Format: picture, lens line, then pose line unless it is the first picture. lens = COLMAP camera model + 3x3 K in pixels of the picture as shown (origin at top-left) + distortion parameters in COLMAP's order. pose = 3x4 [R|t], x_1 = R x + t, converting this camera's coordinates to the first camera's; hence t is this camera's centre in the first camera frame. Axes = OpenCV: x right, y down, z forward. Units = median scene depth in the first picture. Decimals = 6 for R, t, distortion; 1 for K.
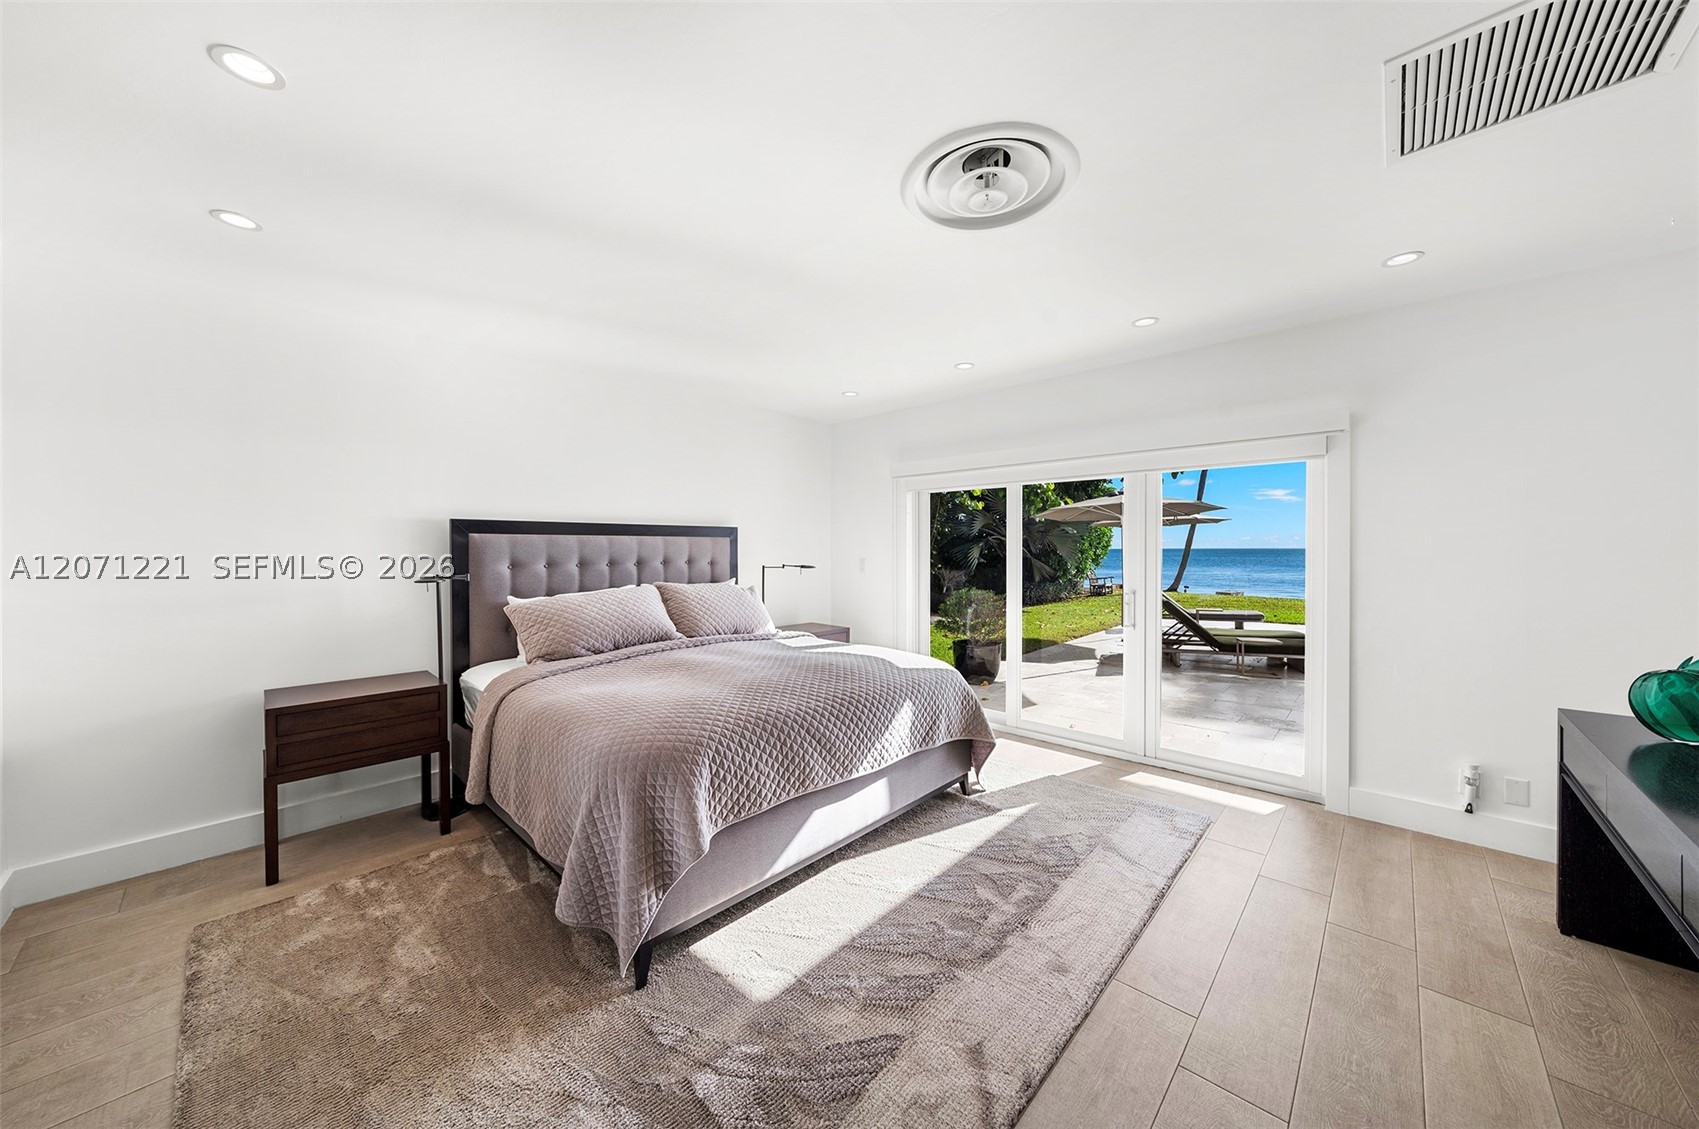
lens RADIAL K [[582.6, 0, 841.7], [0, 582.6, 559.2], [0, 0, 1]] dist [-0.010933, 0.000153]
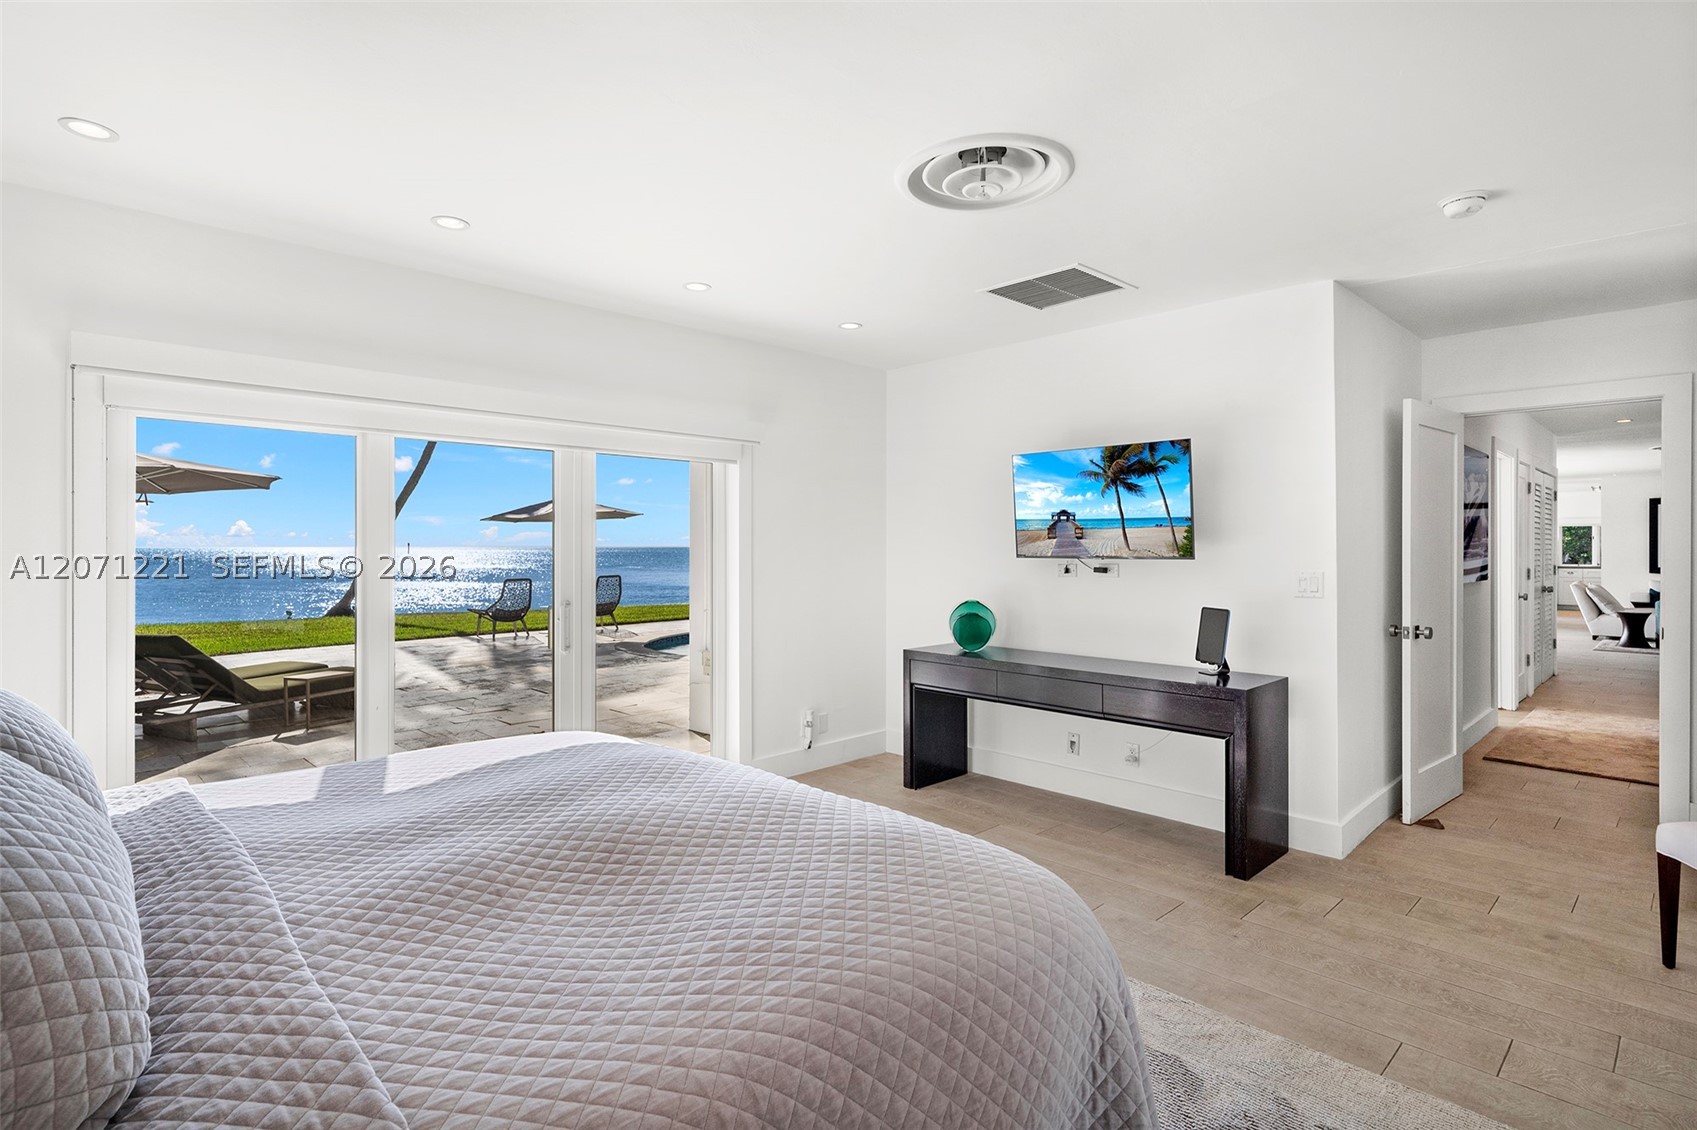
lens RADIAL K [[835.9, 0, 847.6], [0, 835.9, 541.0], [0, 0, 1]] dist [0.000548, 0.000164]
pose [[0.045226, 0.007876, 0.998946, -0.718907], [0.016057, 0.999834, -0.008610, -0.012816], [-0.998848, 0.016429, 0.045092, 0.722385]]
